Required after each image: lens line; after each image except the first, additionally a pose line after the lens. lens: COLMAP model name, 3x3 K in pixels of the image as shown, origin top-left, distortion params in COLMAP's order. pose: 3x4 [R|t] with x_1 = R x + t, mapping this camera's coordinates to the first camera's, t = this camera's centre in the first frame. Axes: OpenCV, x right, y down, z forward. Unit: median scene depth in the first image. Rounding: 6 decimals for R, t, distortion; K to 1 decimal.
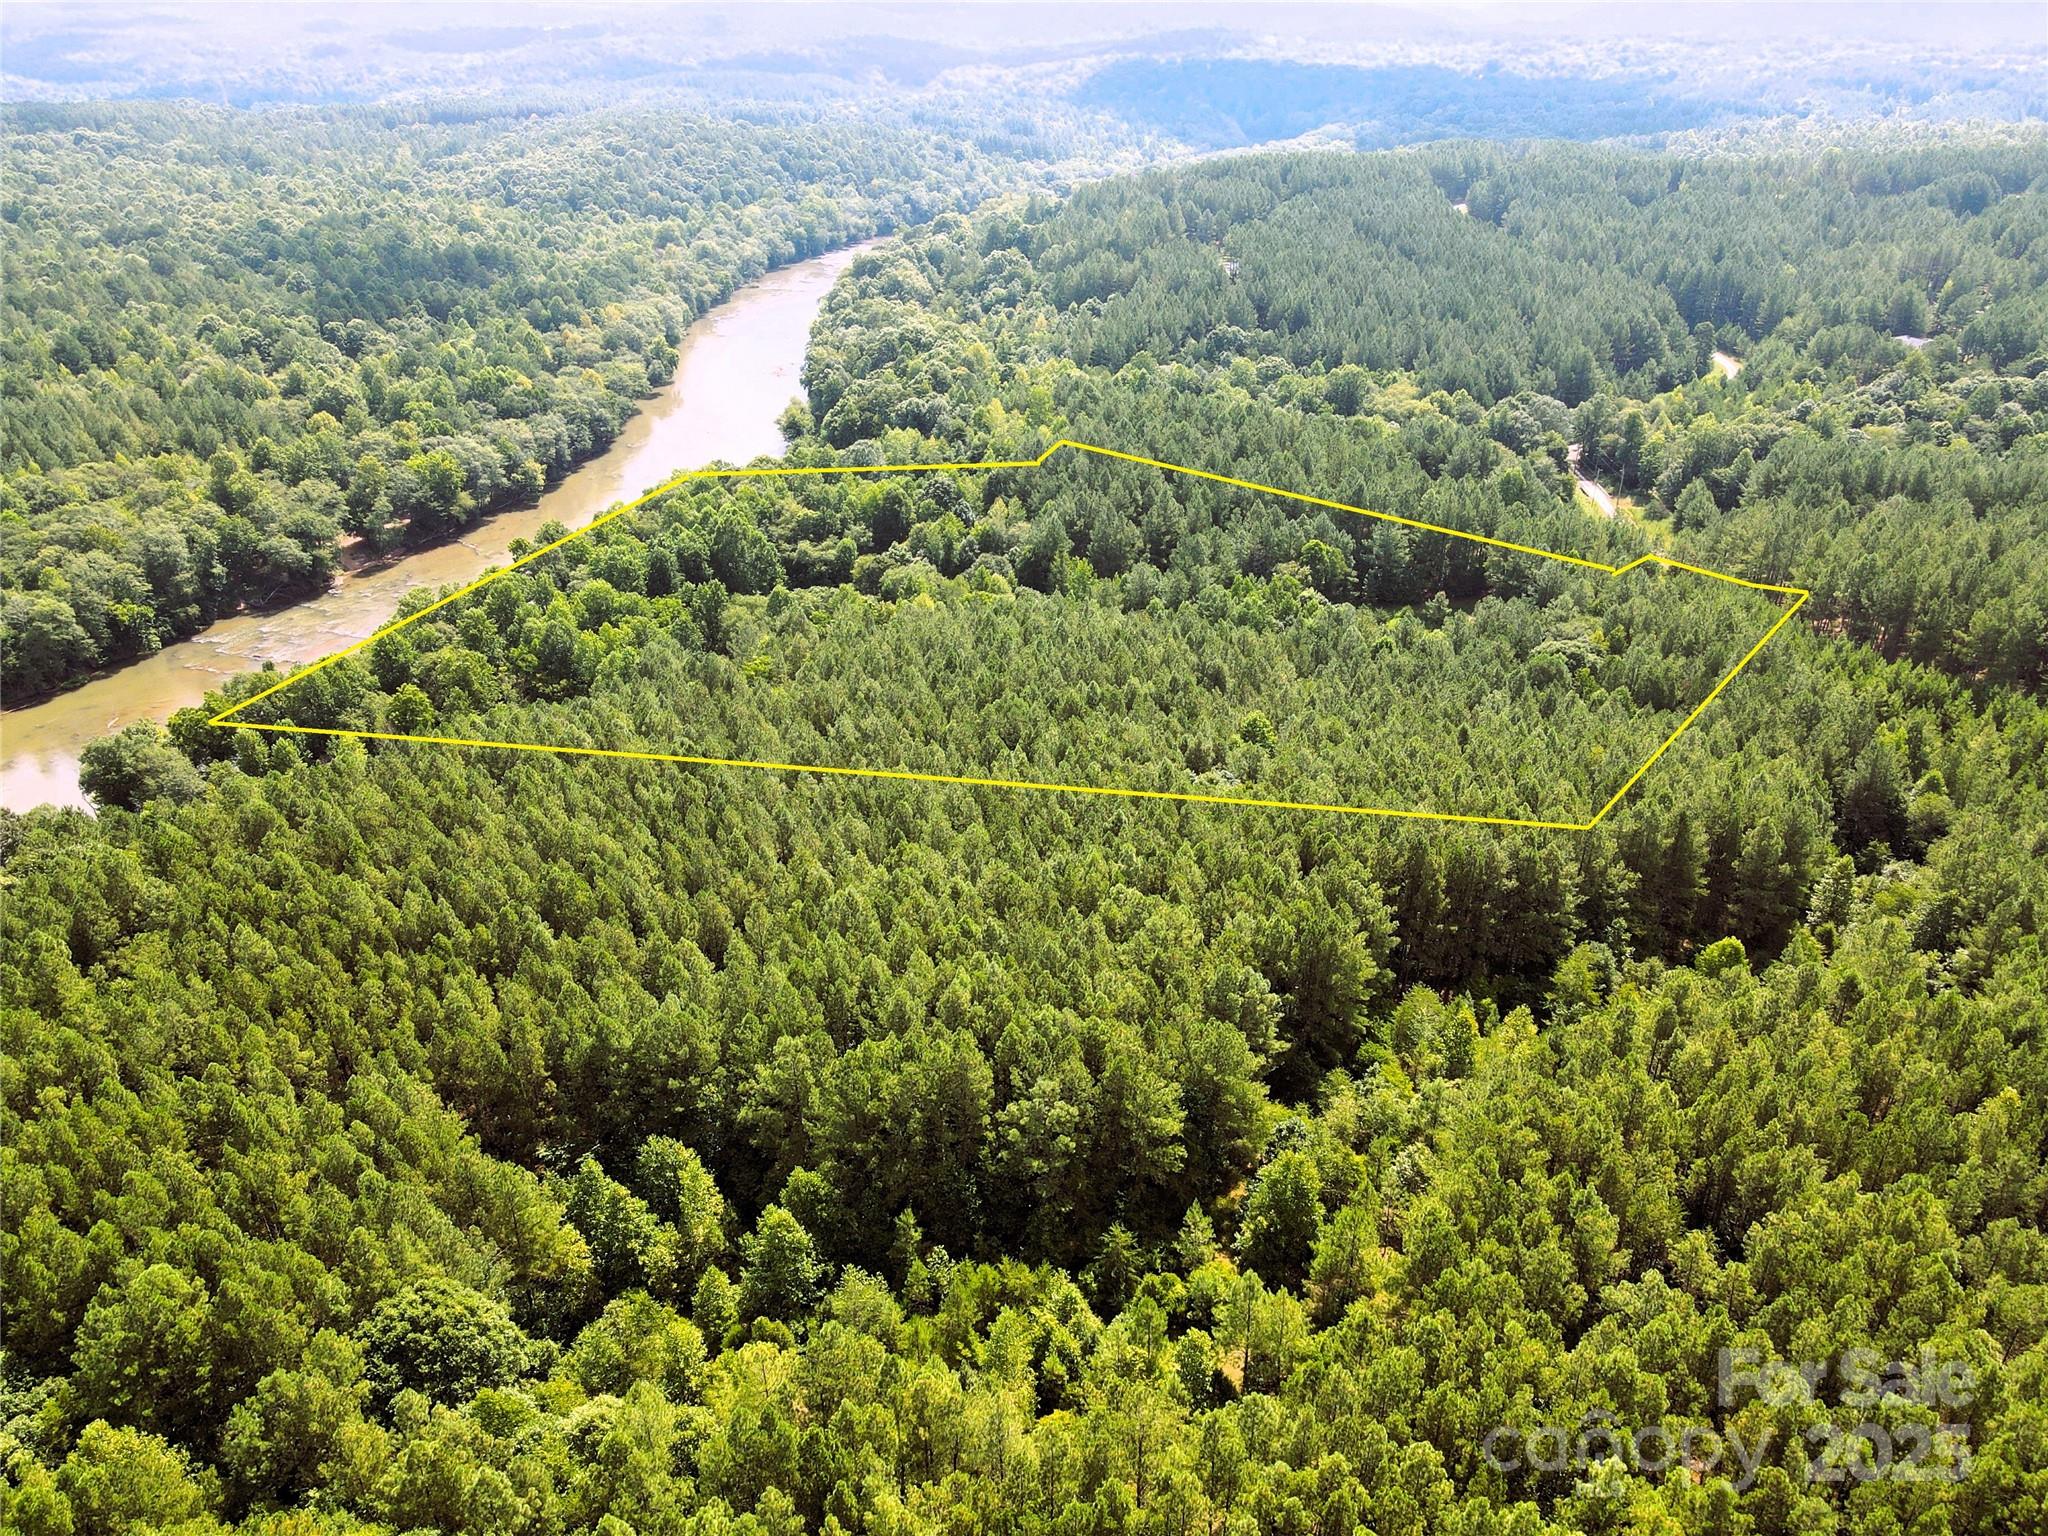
lens RADIAL K [[1485.0, 0, 1021.4], [0, 1485.0, 766.2], [0, 0, 1]] dist [0.007396, 0.014648]
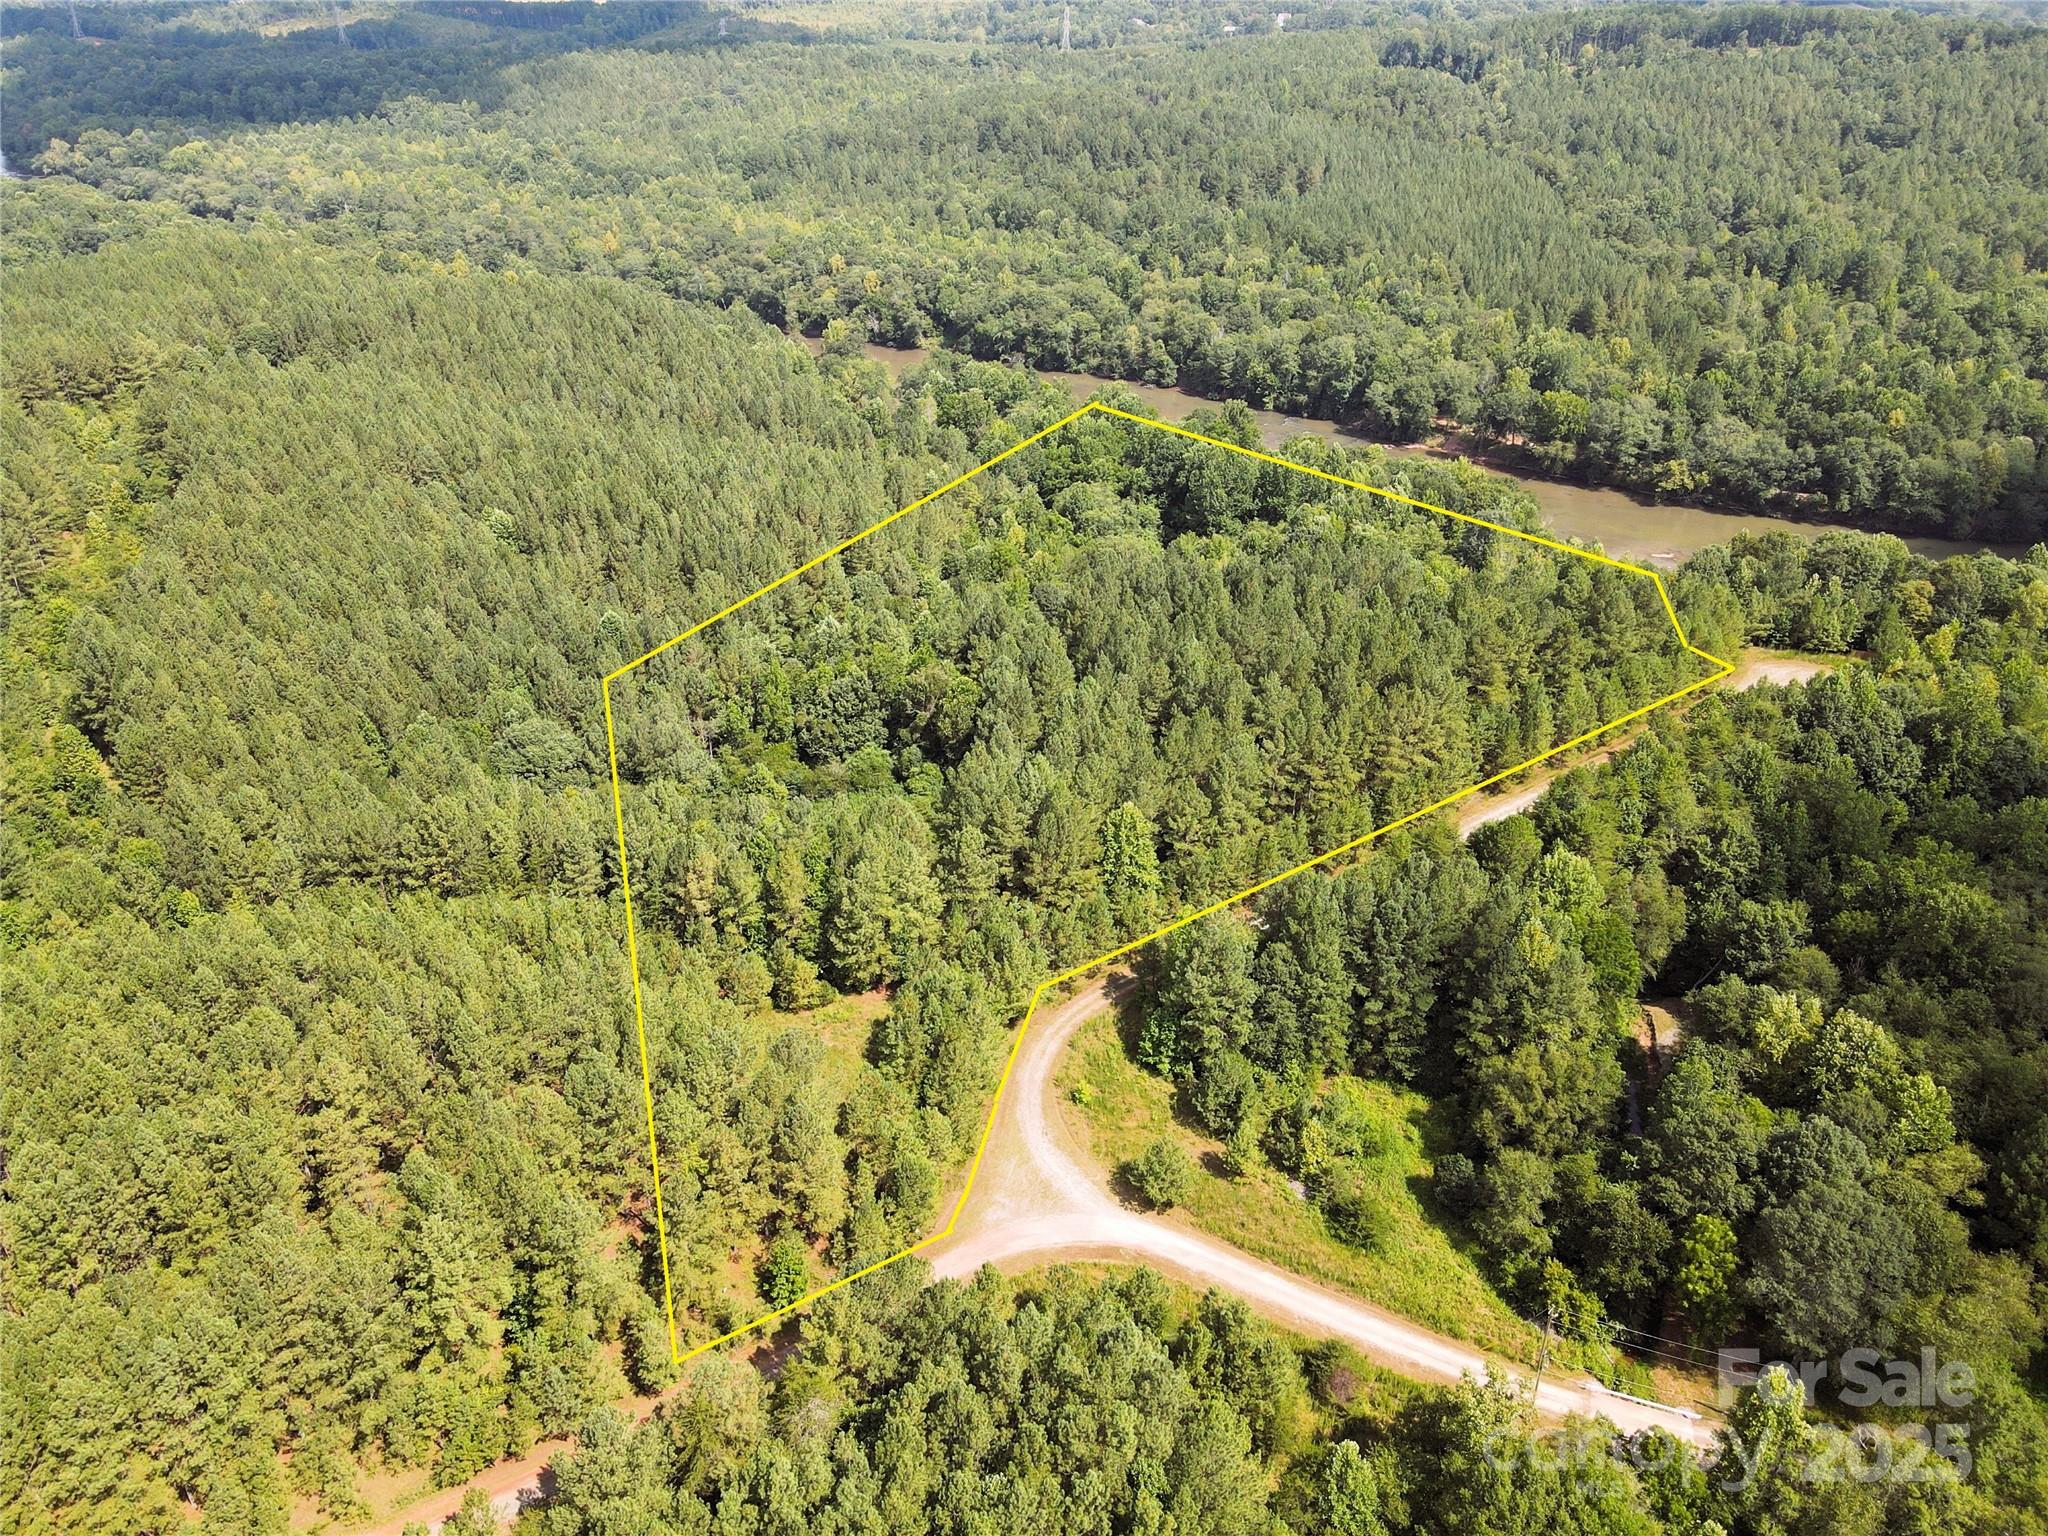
lens RADIAL K [[1485.0, 0, 1025.0], [0, 1485.0, 773.8], [0, 0, 1]] dist [0.007396, 0.014648]
pose [[-0.255076, 0.499462, -0.827934, 0.658897], [-0.453426, 0.694487, 0.558653, -0.431330], [0.854015, 0.517906, 0.049322, 0.779595]]
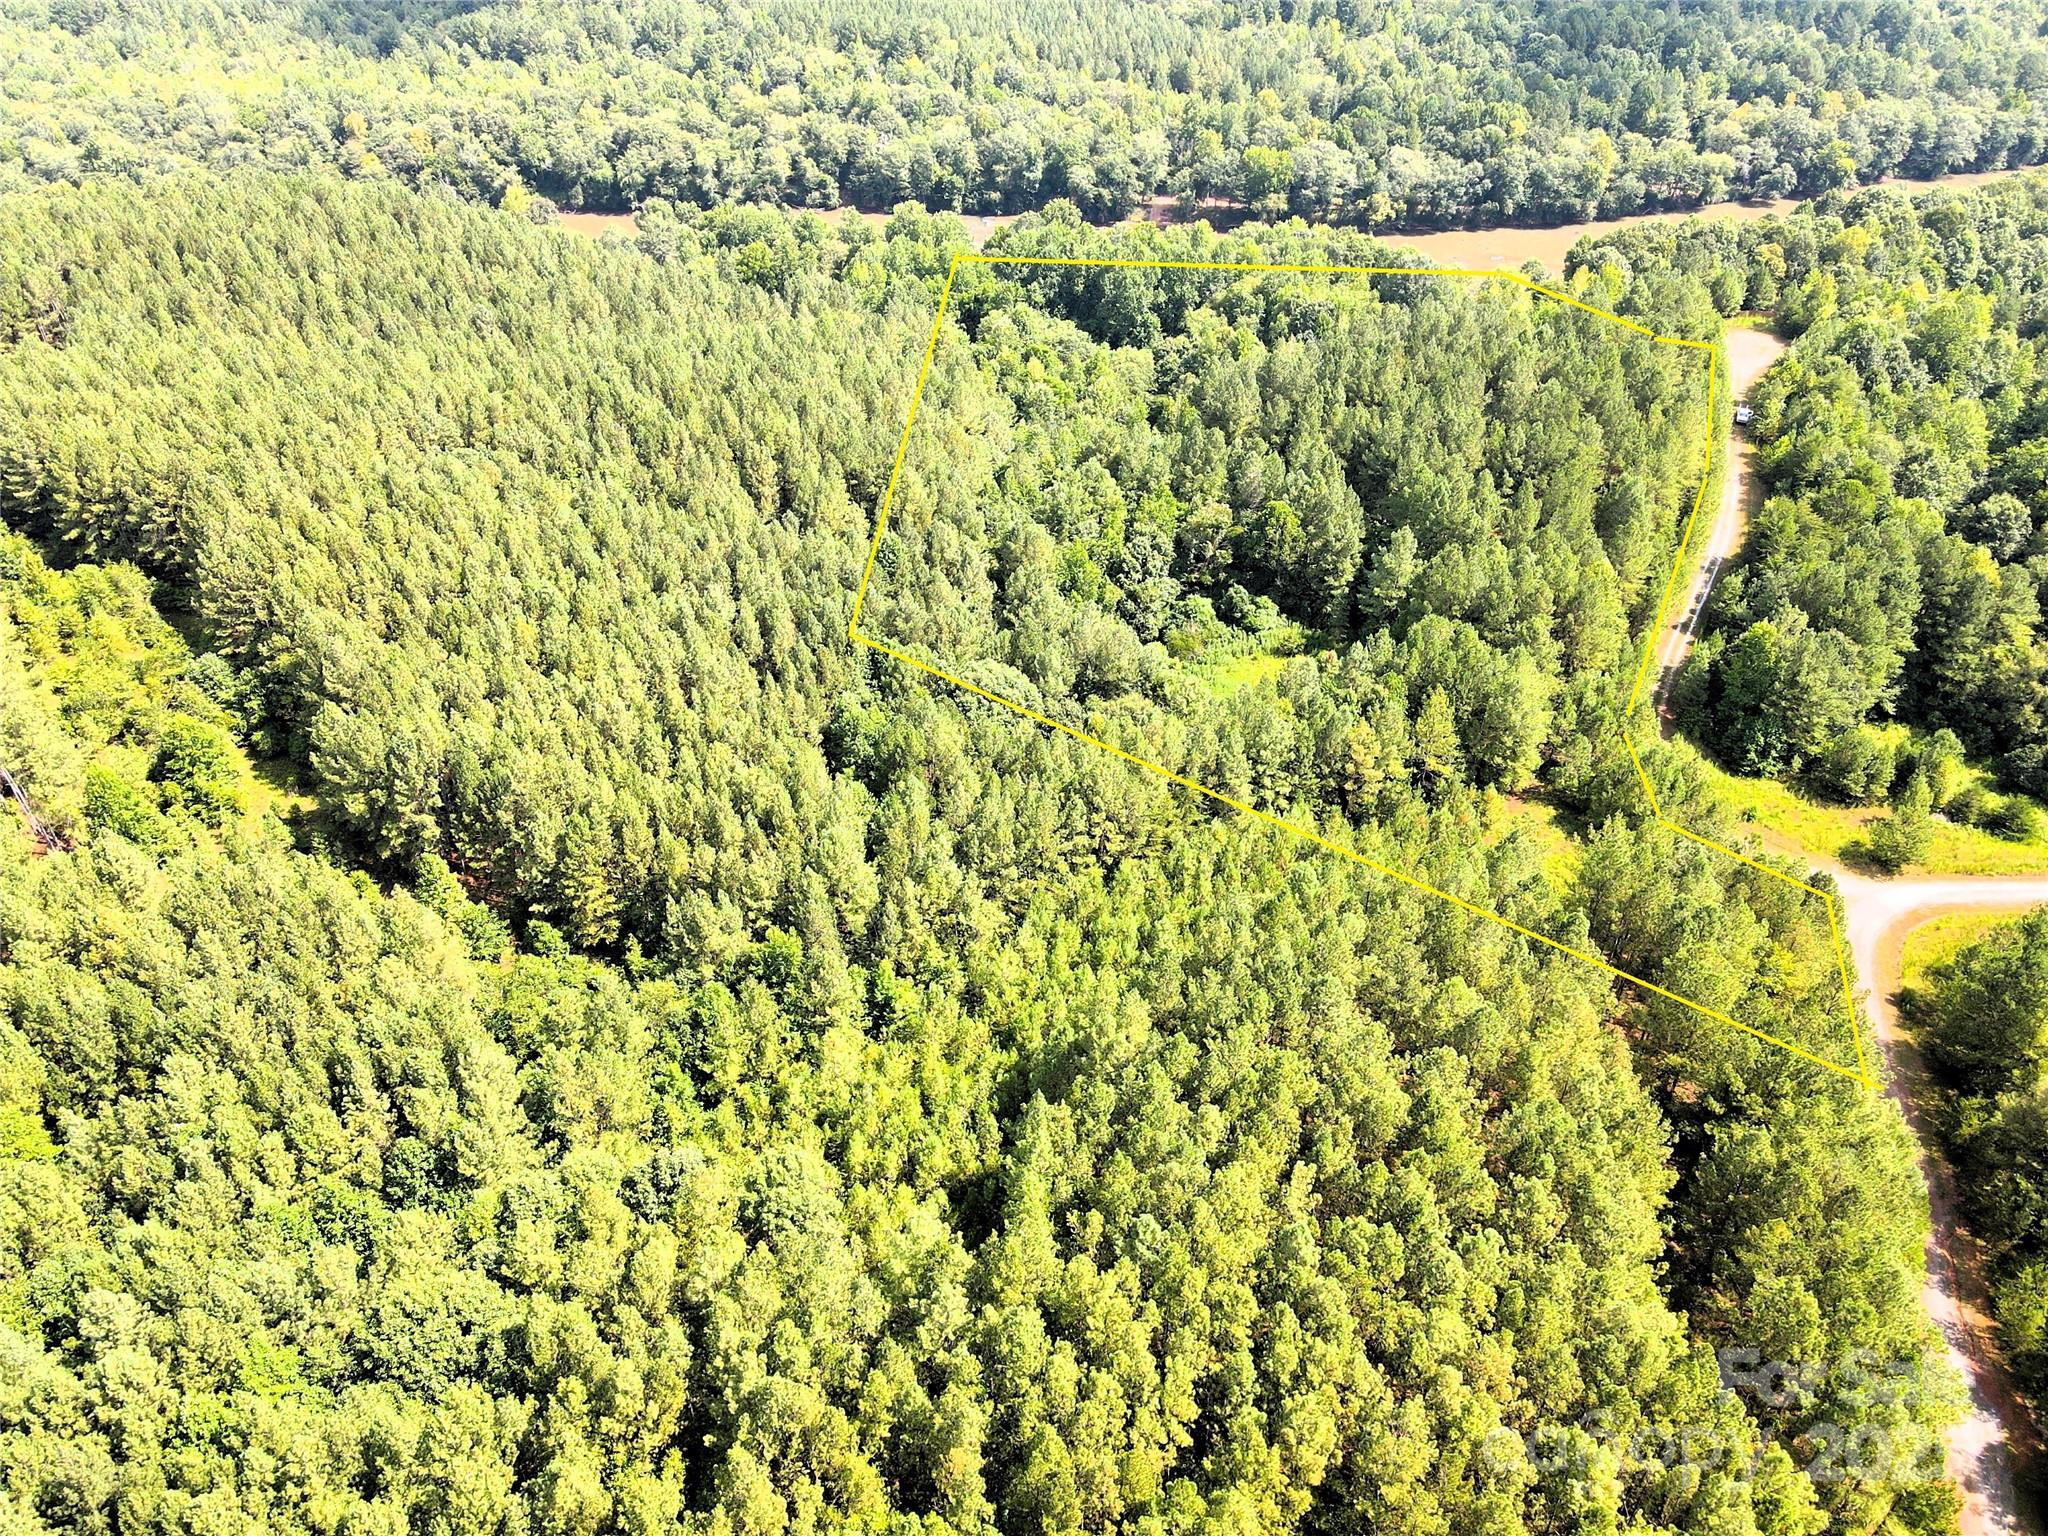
lens RADIAL K [[1485.0, 0, 1026.8], [0, 1485.0, 773.5], [0, 0, 1]] dist [0.007396, 0.014648]
pose [[0.300015, 0.581181, -0.756452, 0.624535], [-0.450460, 0.785313, 0.424699, -0.235913], [0.840879, 0.213335, 0.497404, 0.424585]]
